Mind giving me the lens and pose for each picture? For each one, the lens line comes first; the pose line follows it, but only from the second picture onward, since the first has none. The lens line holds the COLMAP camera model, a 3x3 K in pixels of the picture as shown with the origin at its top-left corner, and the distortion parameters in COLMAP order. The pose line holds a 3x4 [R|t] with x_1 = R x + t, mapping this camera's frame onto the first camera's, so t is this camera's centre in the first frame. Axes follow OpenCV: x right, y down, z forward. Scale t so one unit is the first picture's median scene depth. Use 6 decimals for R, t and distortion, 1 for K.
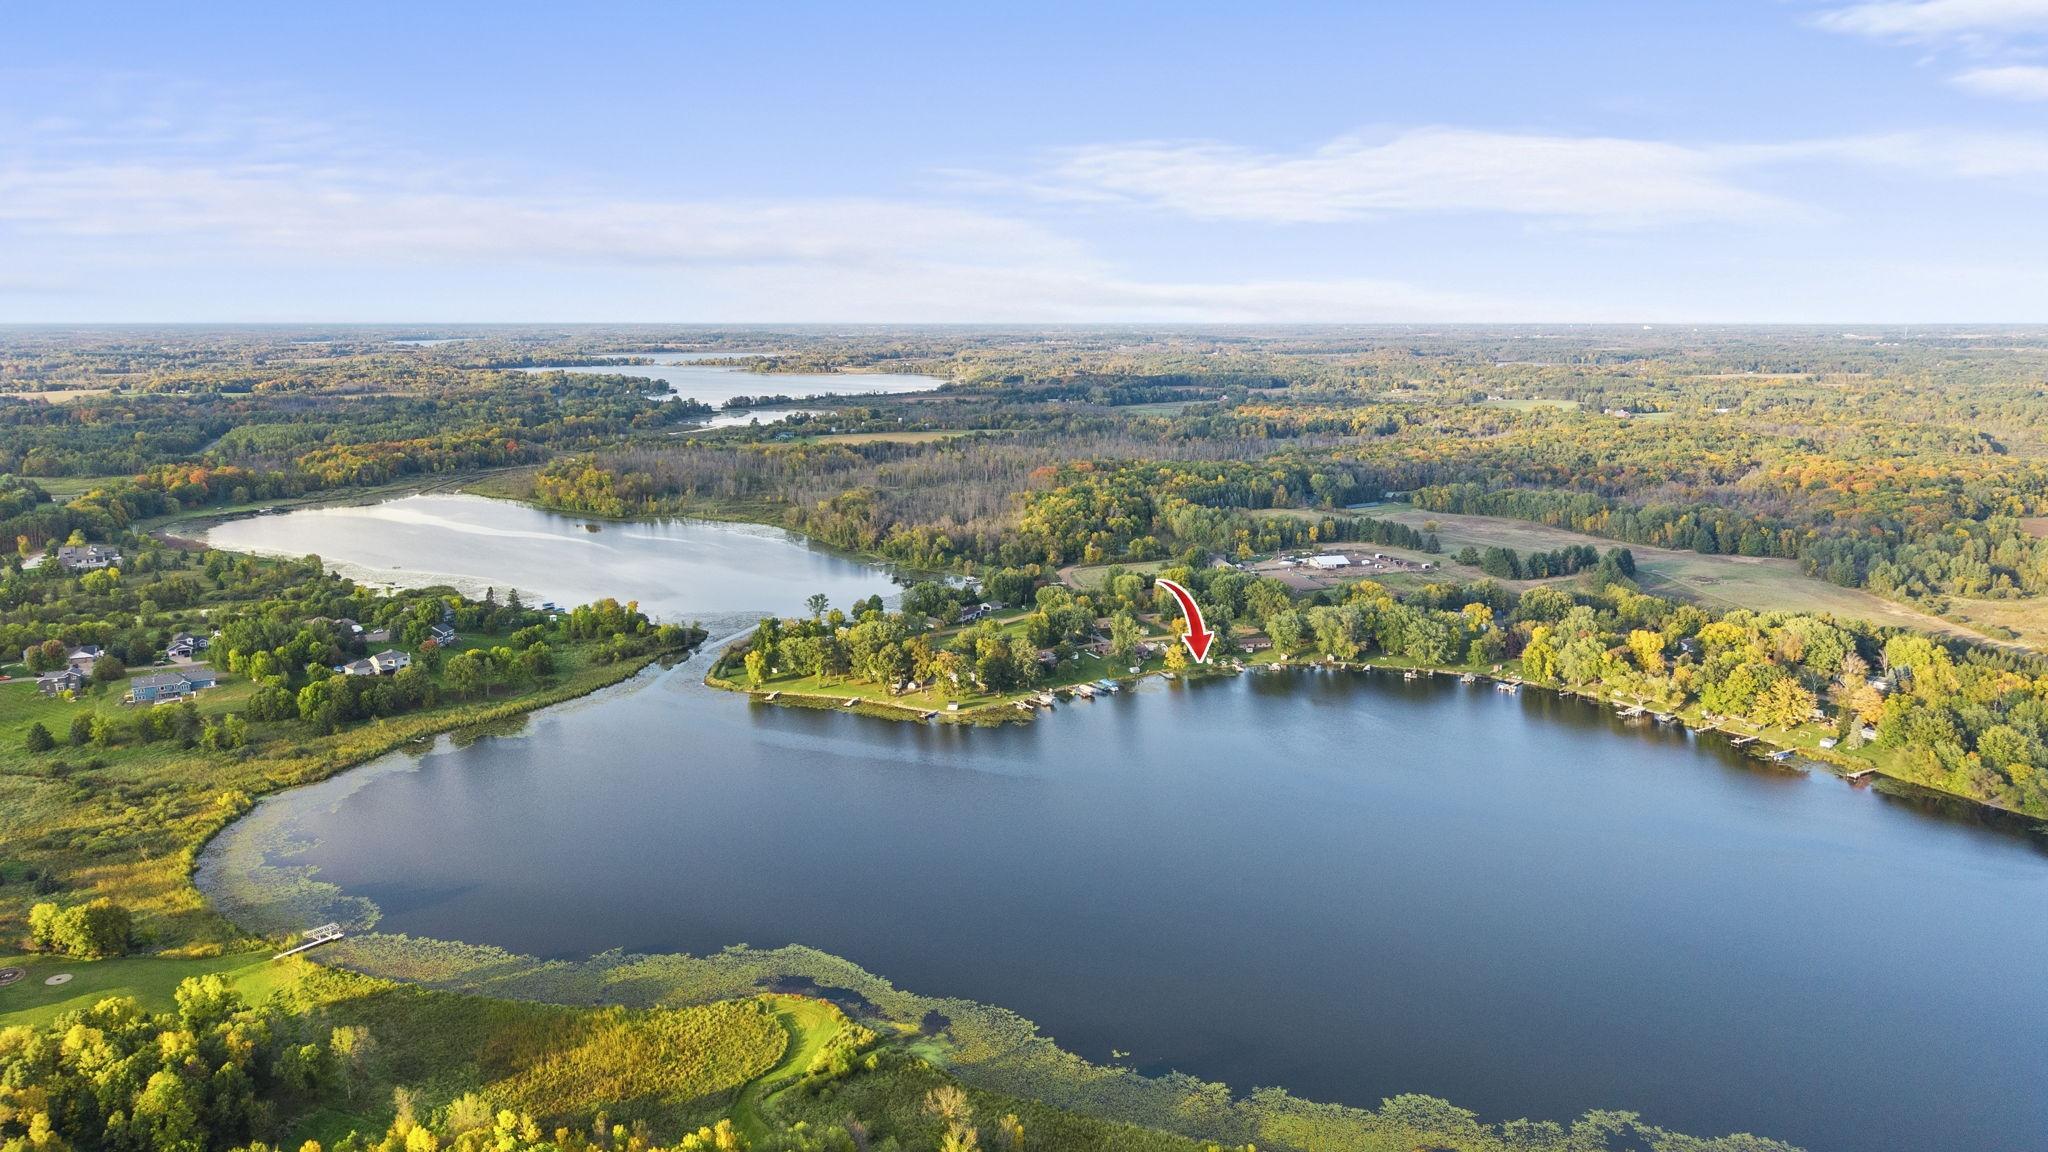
lens RADIAL K [[1400.1, 0, 1026.5], [0, 1400.1, 521.9], [0, 0, 1]] dist [0.055093, -0.062535]
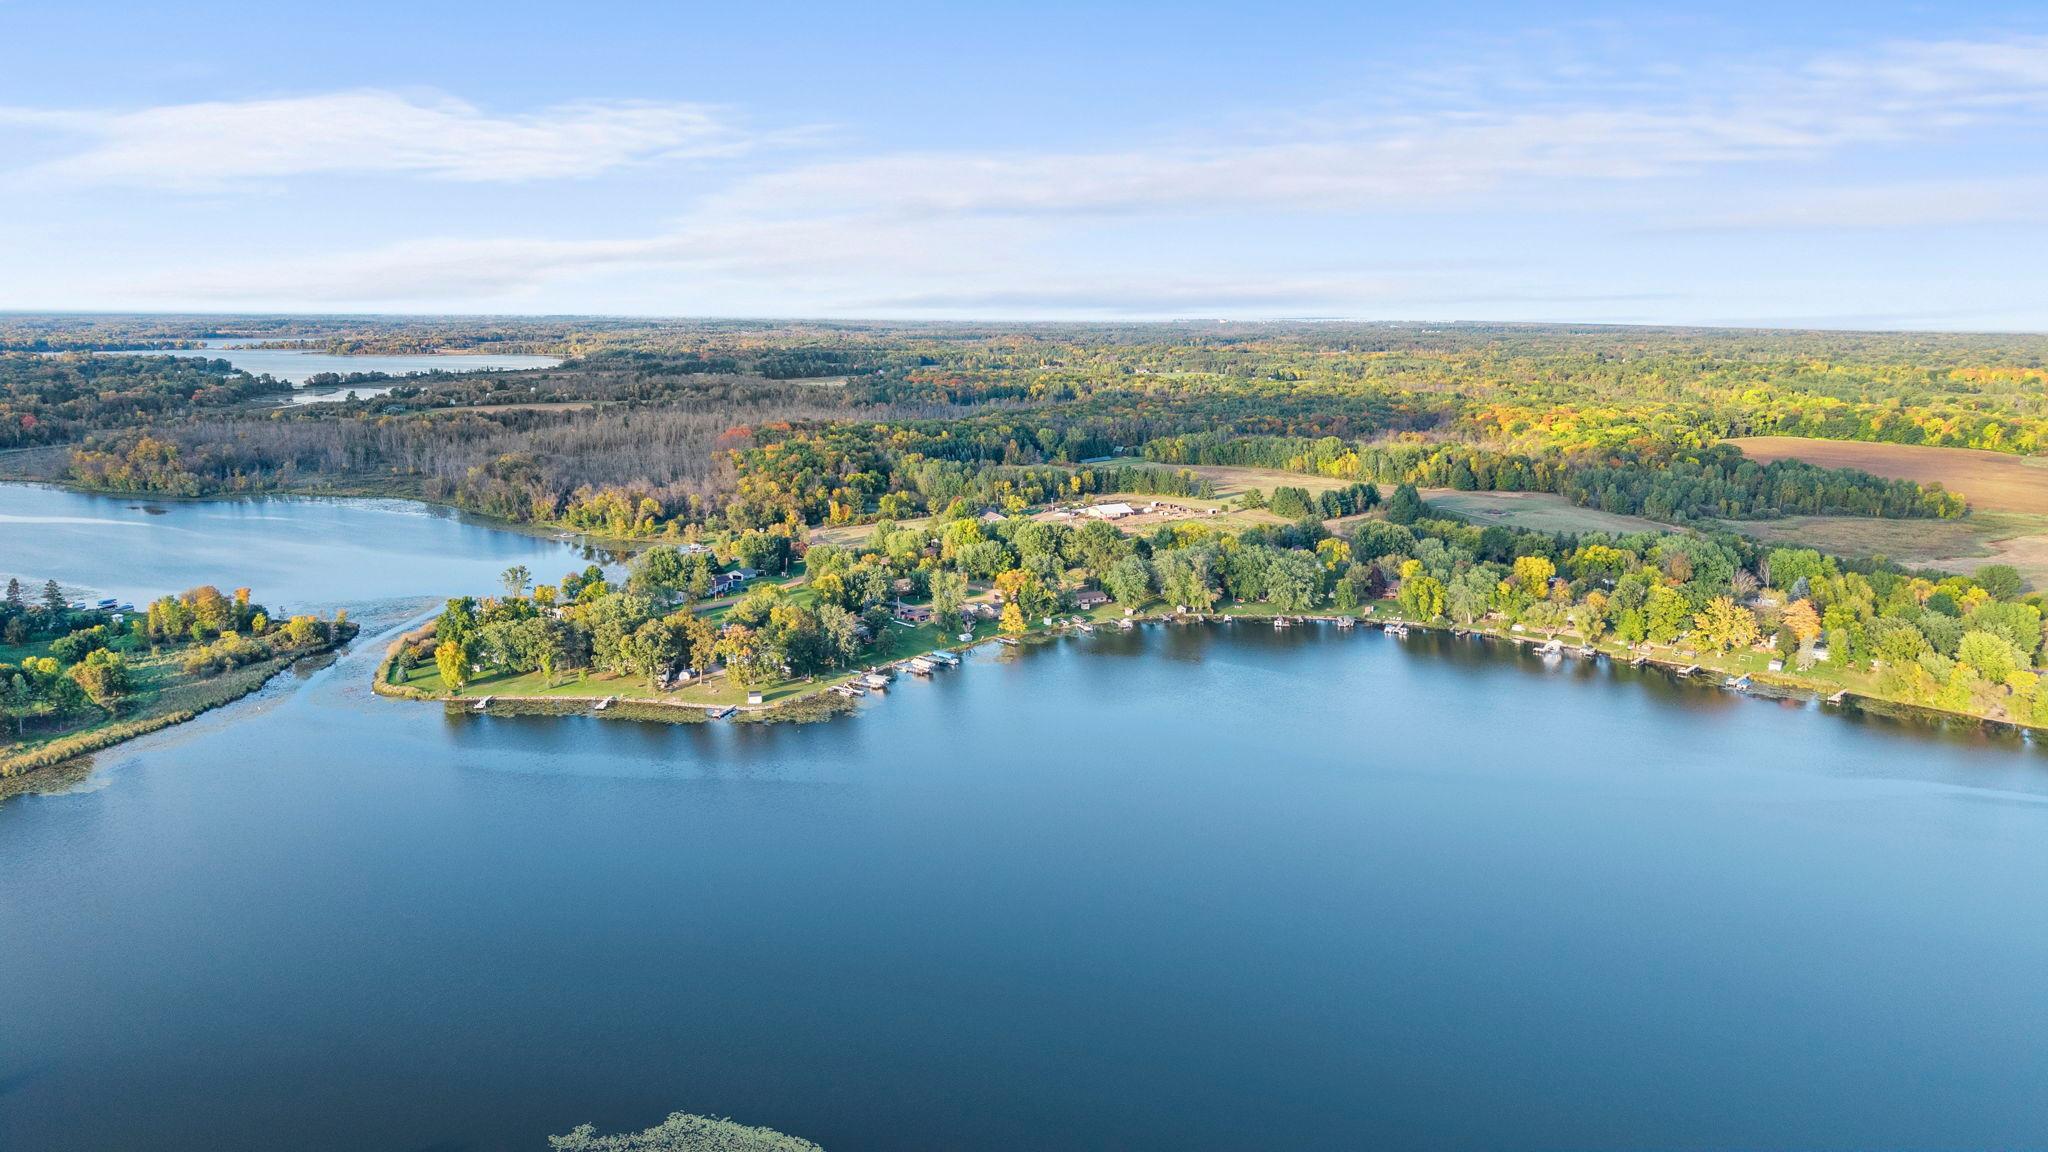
lens RADIAL K [[1358.0, 0, 1024.0], [0, 1358.0, 576.0], [0, 0, 1]] dist [0.045676, -0.064744]
pose [[0.961052, -0.047697, 0.272222, -0.091761], [0.035584, 0.998152, 0.049265, 0.031638], [-0.274068, -0.037660, 0.960973, 0.233778]]
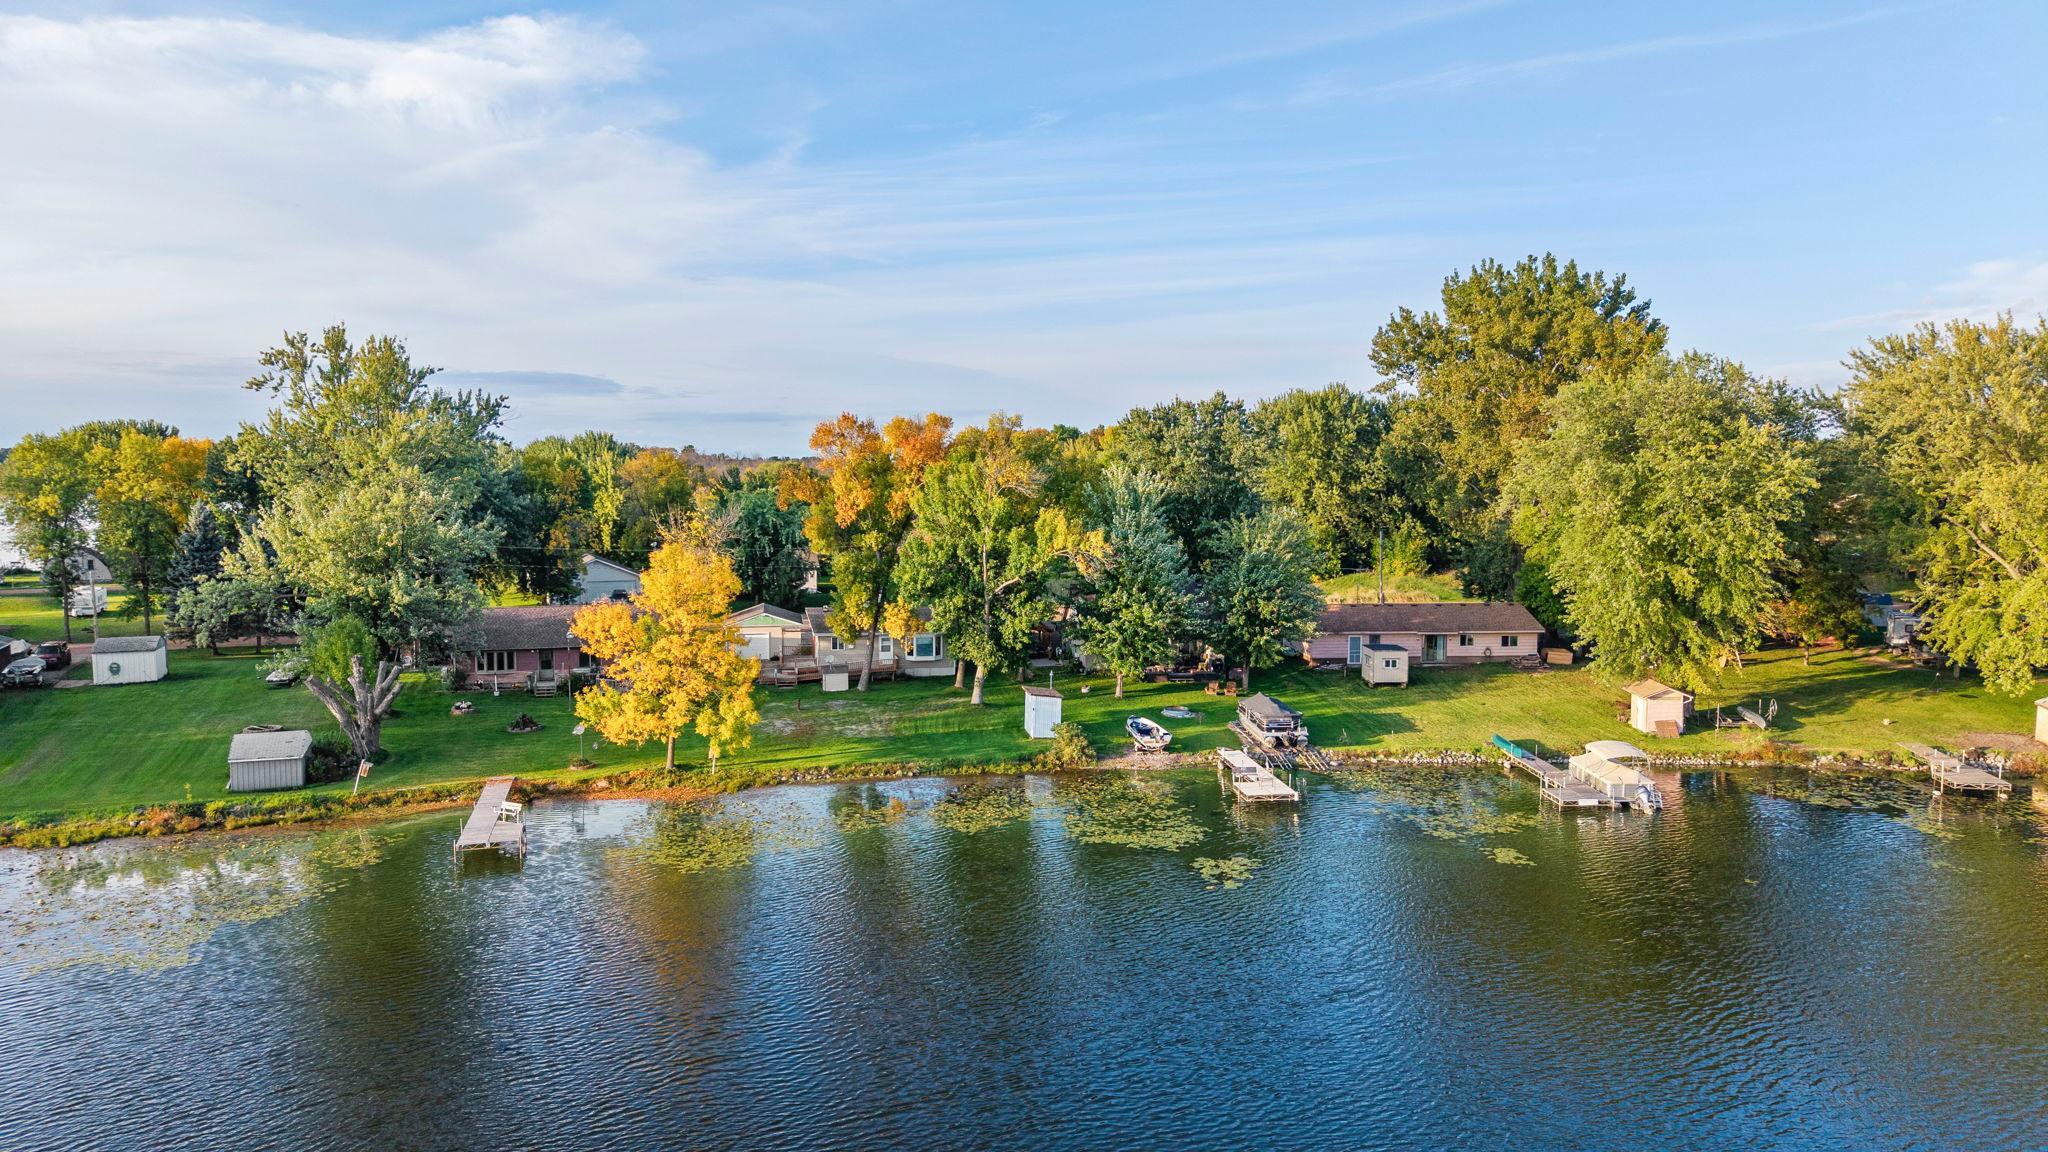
lens RADIAL K [[1385.3, 0, 1026.2], [0, 1385.3, 542.1], [0, 0, 1]] dist [0.098368, -0.173663]
pose [[0.991052, 0.016853, -0.132407, 0.138376], [-0.027706, 0.996364, -0.080563, 0.089129], [0.130568, 0.083511, 0.987916, 0.835799]]
